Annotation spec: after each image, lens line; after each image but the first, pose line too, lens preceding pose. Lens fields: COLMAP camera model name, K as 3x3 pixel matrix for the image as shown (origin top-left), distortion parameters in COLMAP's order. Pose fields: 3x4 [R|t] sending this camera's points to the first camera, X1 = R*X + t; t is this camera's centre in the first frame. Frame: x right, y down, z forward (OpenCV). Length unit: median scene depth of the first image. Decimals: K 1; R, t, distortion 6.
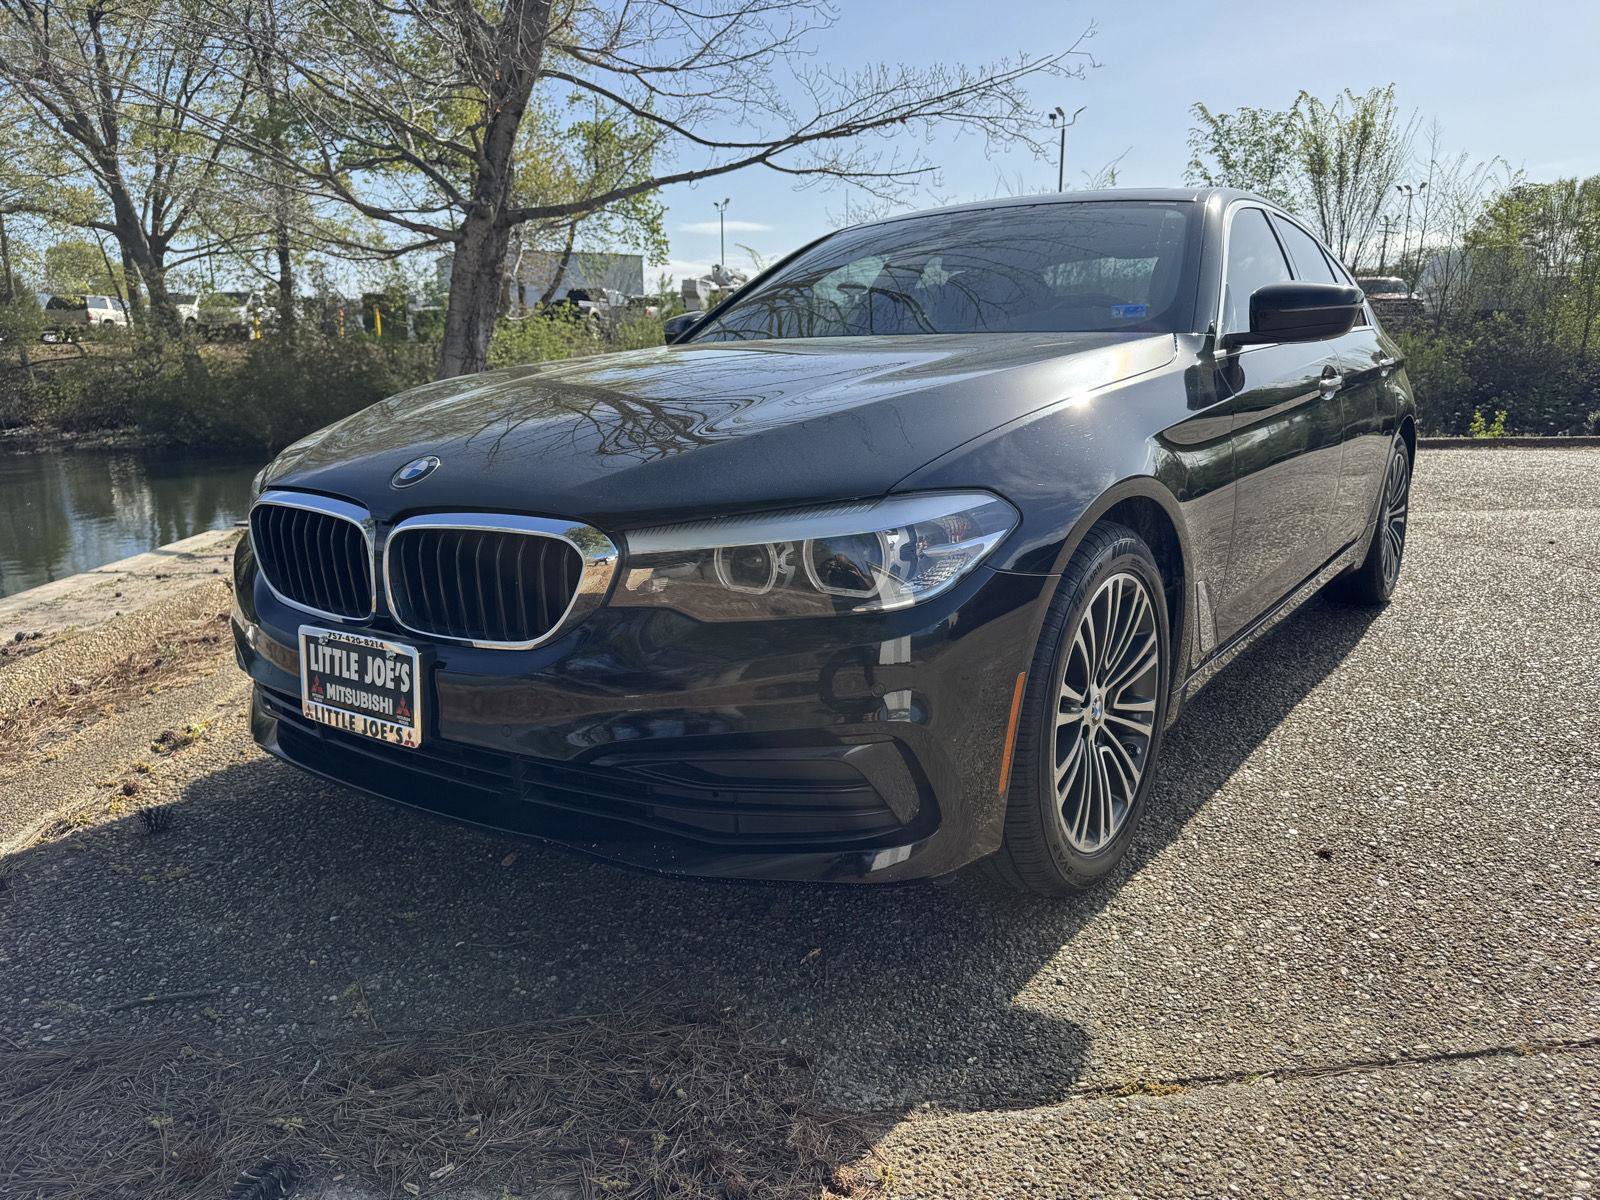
lens RADIAL K [[1183.4, 0, 790.8], [0, 1183.4, 590.1], [0, 0, 1]] dist [0.013241, -0.018385]
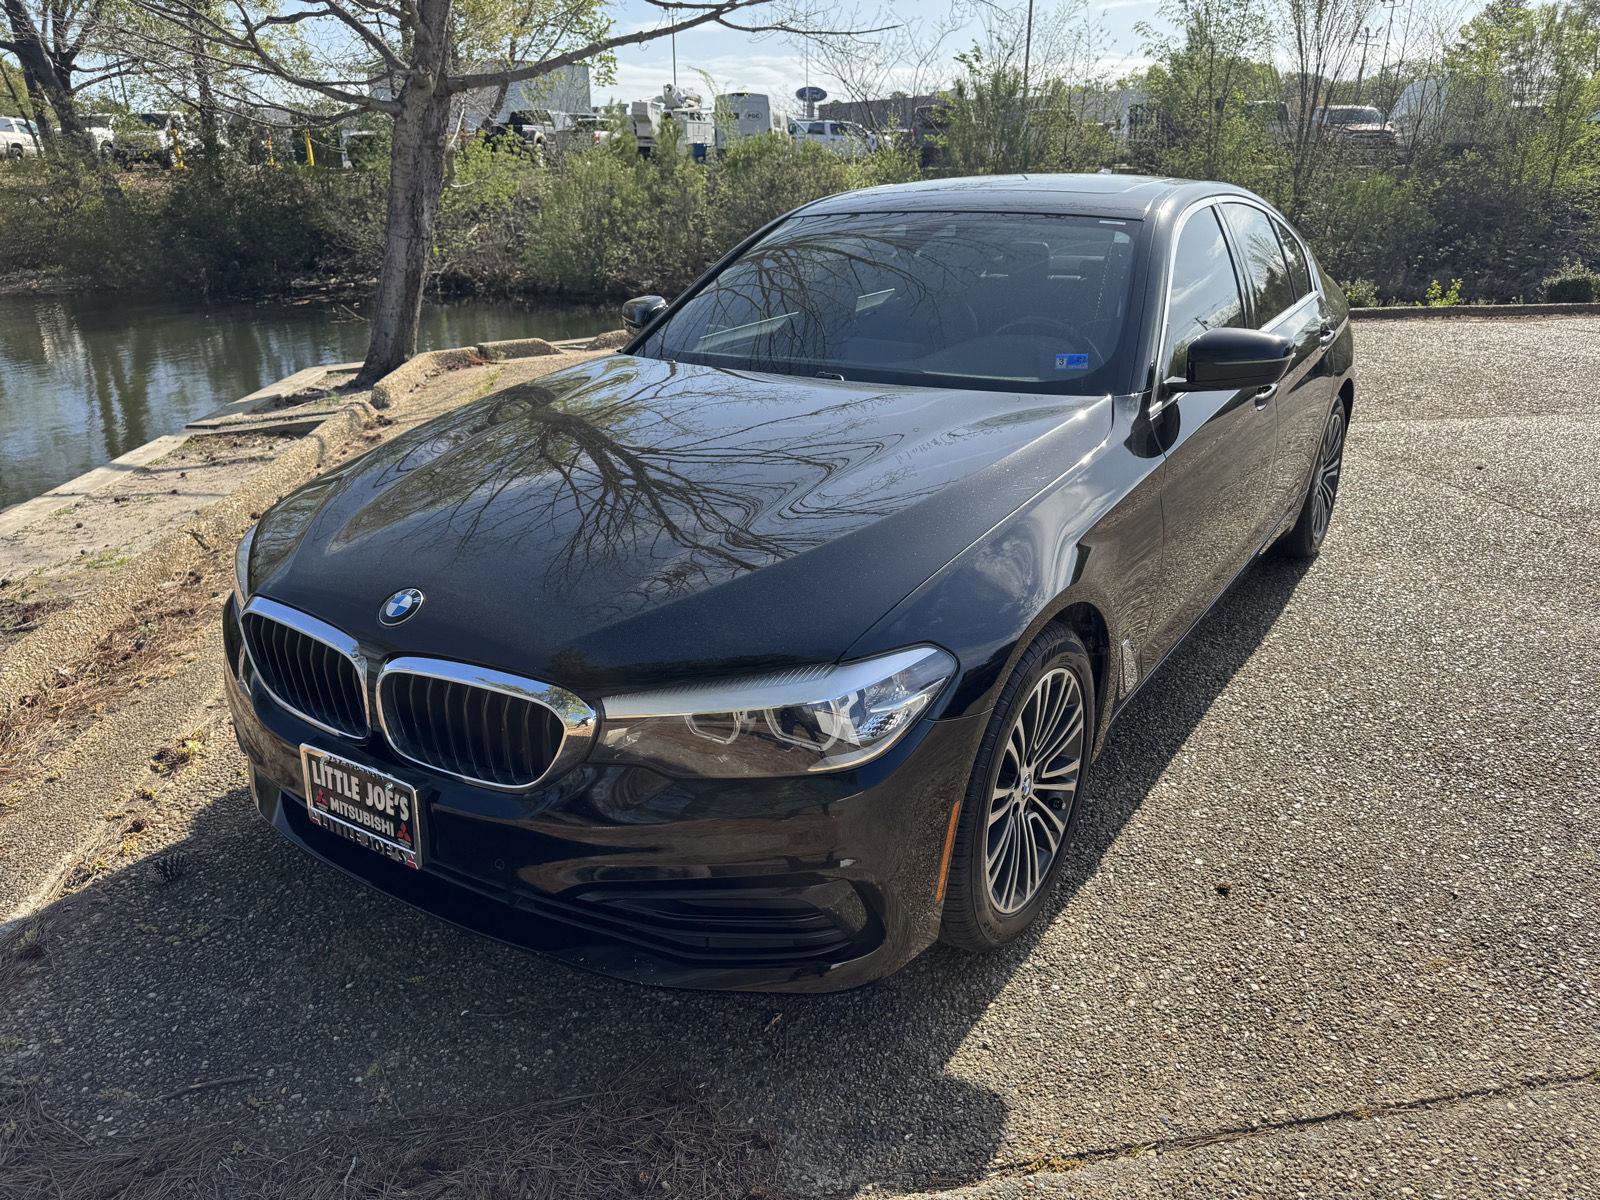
lens RADIAL K [[1183.4, 0, 801.5], [0, 1183.4, 606.9], [0, 0, 1]] dist [0.013241, -0.018385]
pose [[0.999114, -0.012743, 0.040112, 0.002120], [0.006197, 0.987216, 0.159268, -0.168512], [-0.041629, -0.158879, 0.986420, -0.047181]]
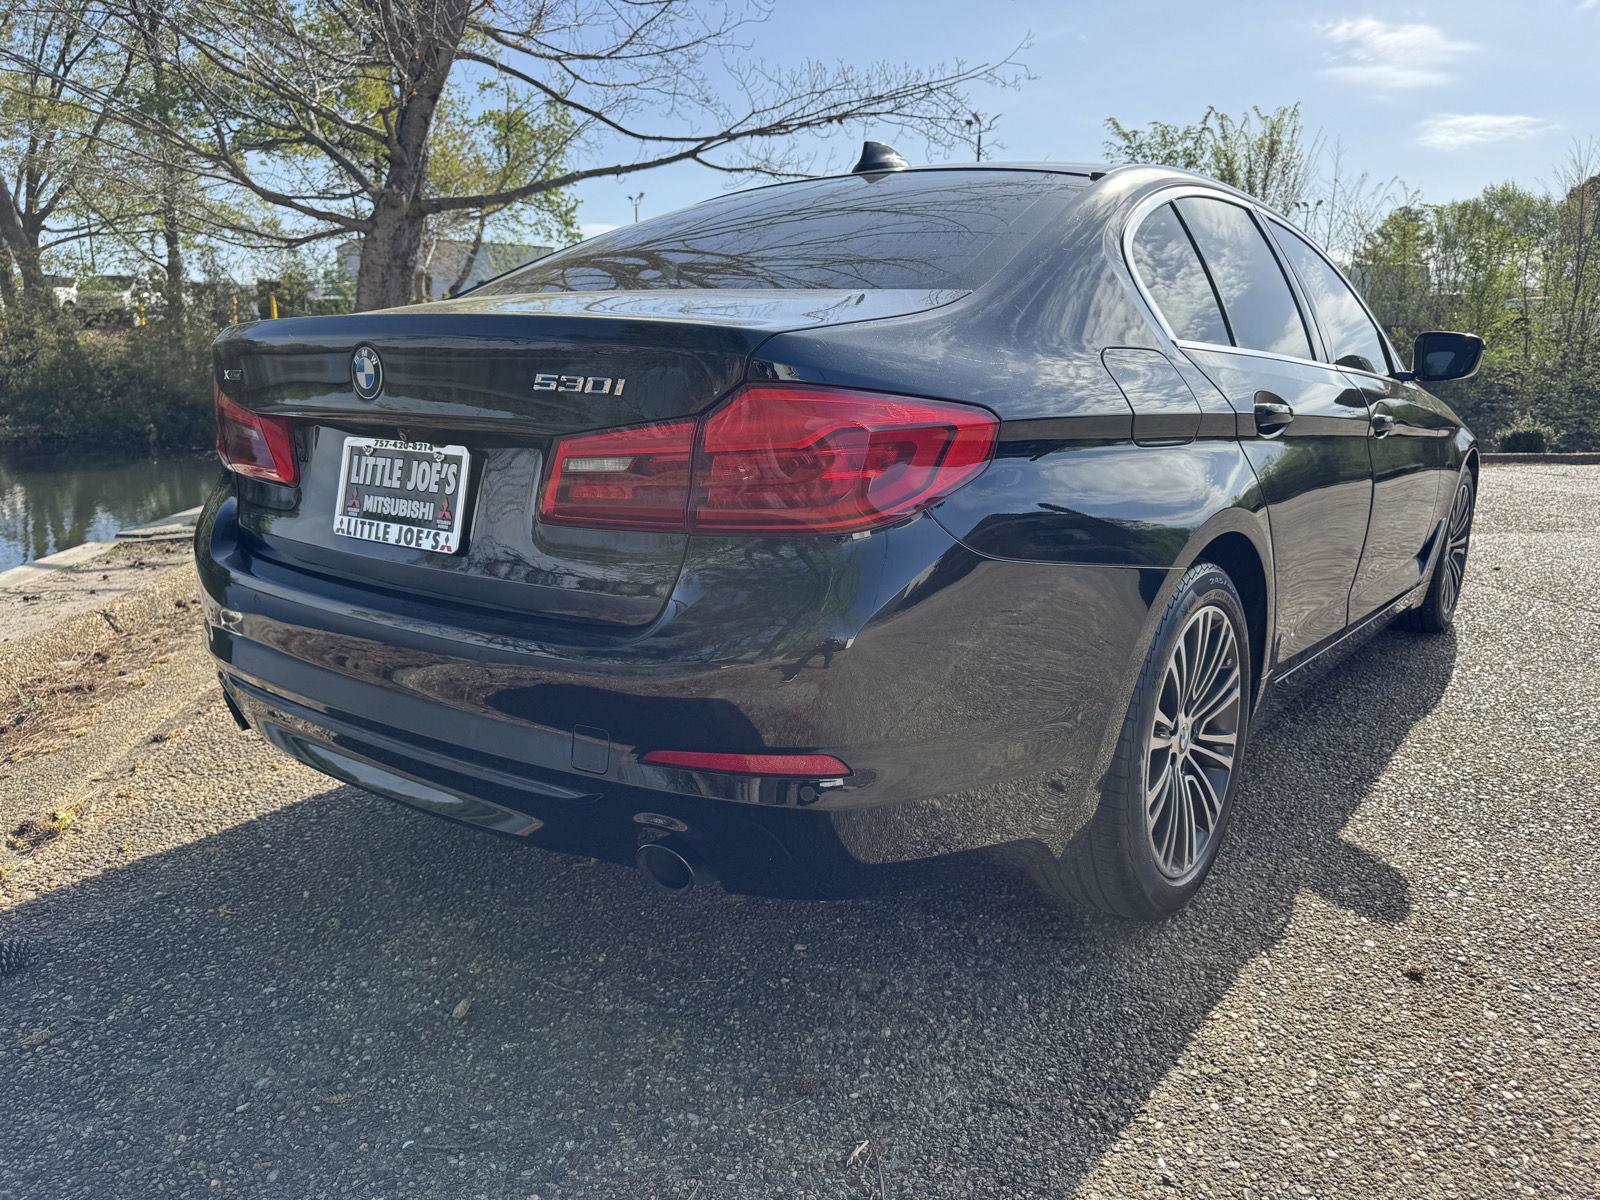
lens RADIAL K [[1183.4, 0, 806.9], [0, 1183.4, 589.9], [0, 0, 1]] dist [0.013241, -0.018385]
pose [[0.996081, 0.003309, 0.088384, -0.055069], [-0.003421, 0.999994, 0.001114, -0.045029], [-0.088379, -0.001412, 0.996086, 0.123221]]
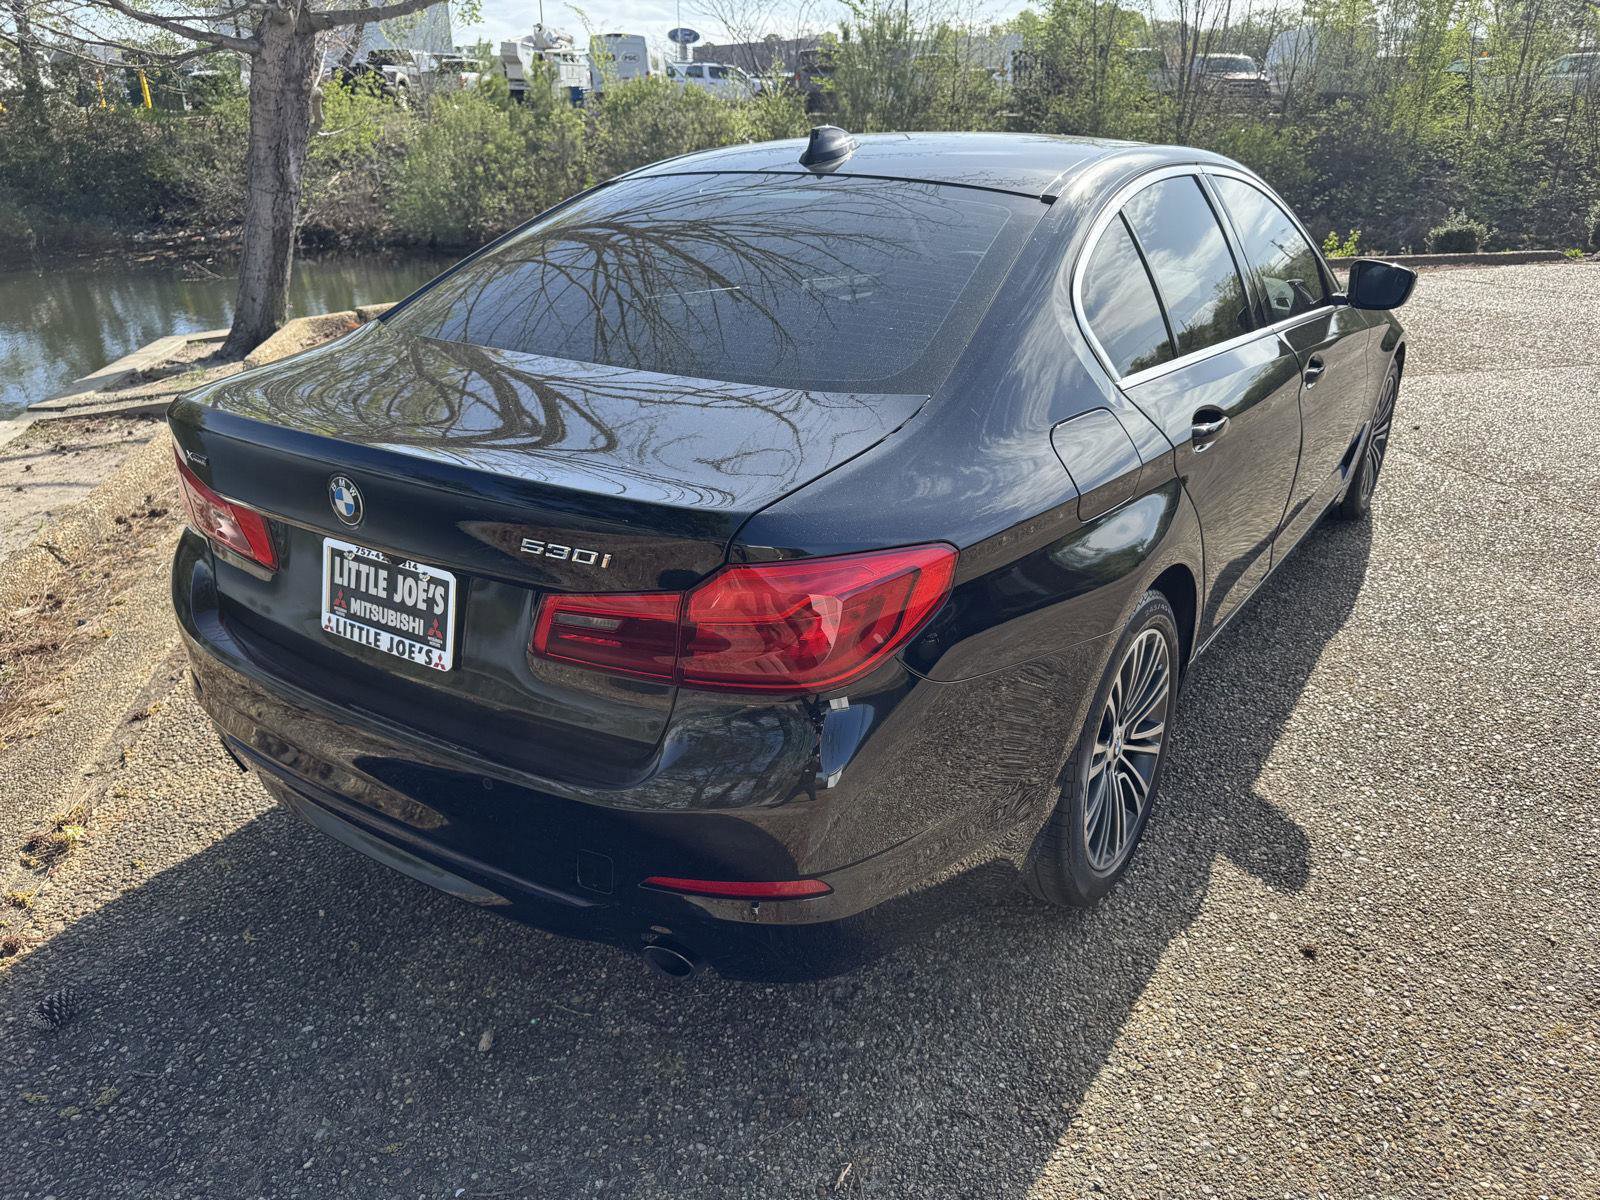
lens RADIAL K [[1183.4, 0, 815.4], [0, 1183.4, 604.3], [0, 0, 1]] dist [0.013241, -0.018385]
pose [[0.988339, -0.051749, 0.143208, -0.072973], [0.022507, 0.979796, 0.198730, -0.206666], [-0.150598, -0.193190, 0.969535, 0.098024]]
